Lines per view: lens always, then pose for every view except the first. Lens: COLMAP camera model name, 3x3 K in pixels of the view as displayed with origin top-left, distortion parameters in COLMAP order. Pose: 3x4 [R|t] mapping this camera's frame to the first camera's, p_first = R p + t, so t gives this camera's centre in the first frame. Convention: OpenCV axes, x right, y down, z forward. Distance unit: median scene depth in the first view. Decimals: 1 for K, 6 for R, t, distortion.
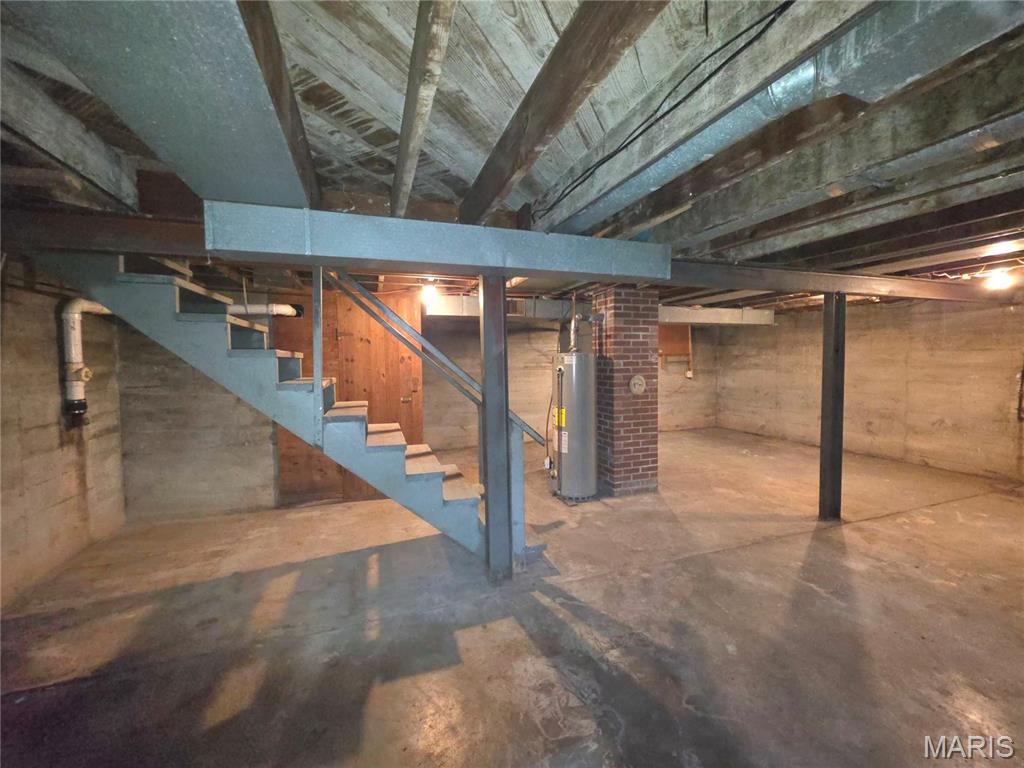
lens RADIAL K [[413.8, 0, 508.1], [0, 413.8, 379.3], [0, 0, 1]] dist [-0.002008, 0.000124]
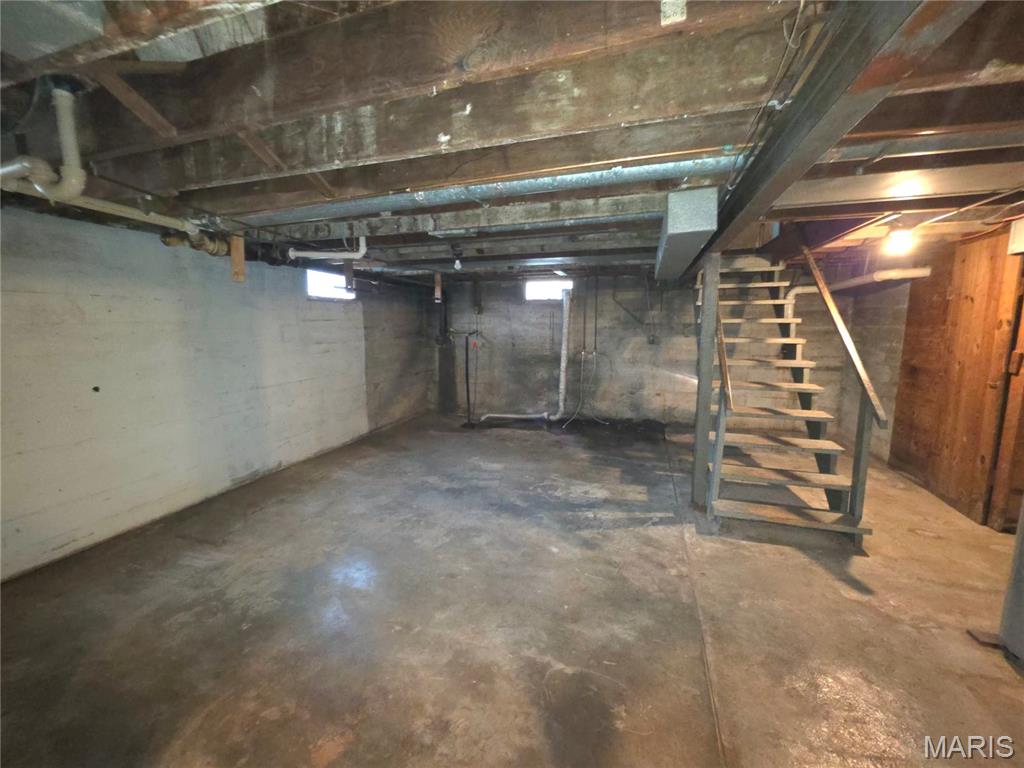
lens RADIAL K [[413.8, 0, 508.1], [0, 413.8, 379.3], [0, 0, 1]] dist [-0.002008, 0.000124]
pose [[-0.597962, 0.119643, -0.792545, 1.236735], [-0.028242, 0.985037, 0.170011, -0.081600], [0.801027, 0.124043, -0.585635, 1.217528]]
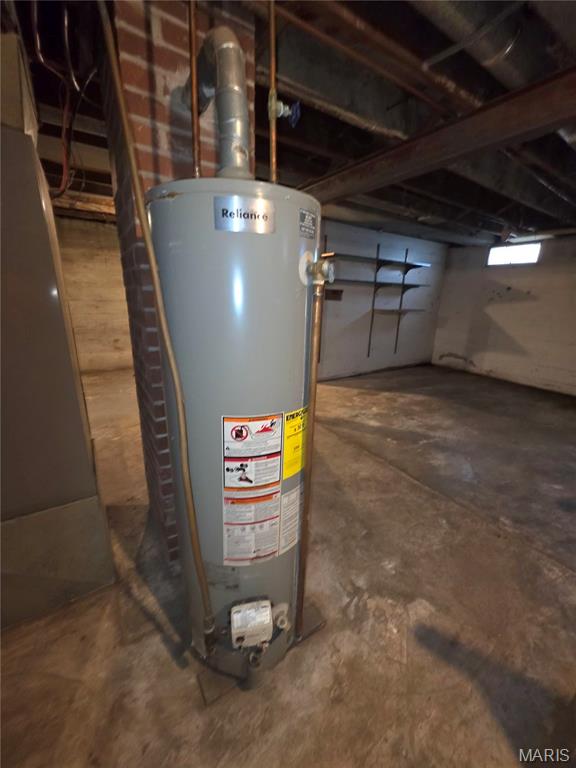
lens RADIAL K [[310.4, 0, 293.5], [0, 310.4, 381.4], [0, 0, 1]] dist [-0.002008, 0.000124]
pose [[-0.260968, -0.261079, 0.929373, -0.100319], [0.021793, 0.960895, 0.276053, -0.017417], [-0.965102, 0.092294, -0.245073, 1.627103]]
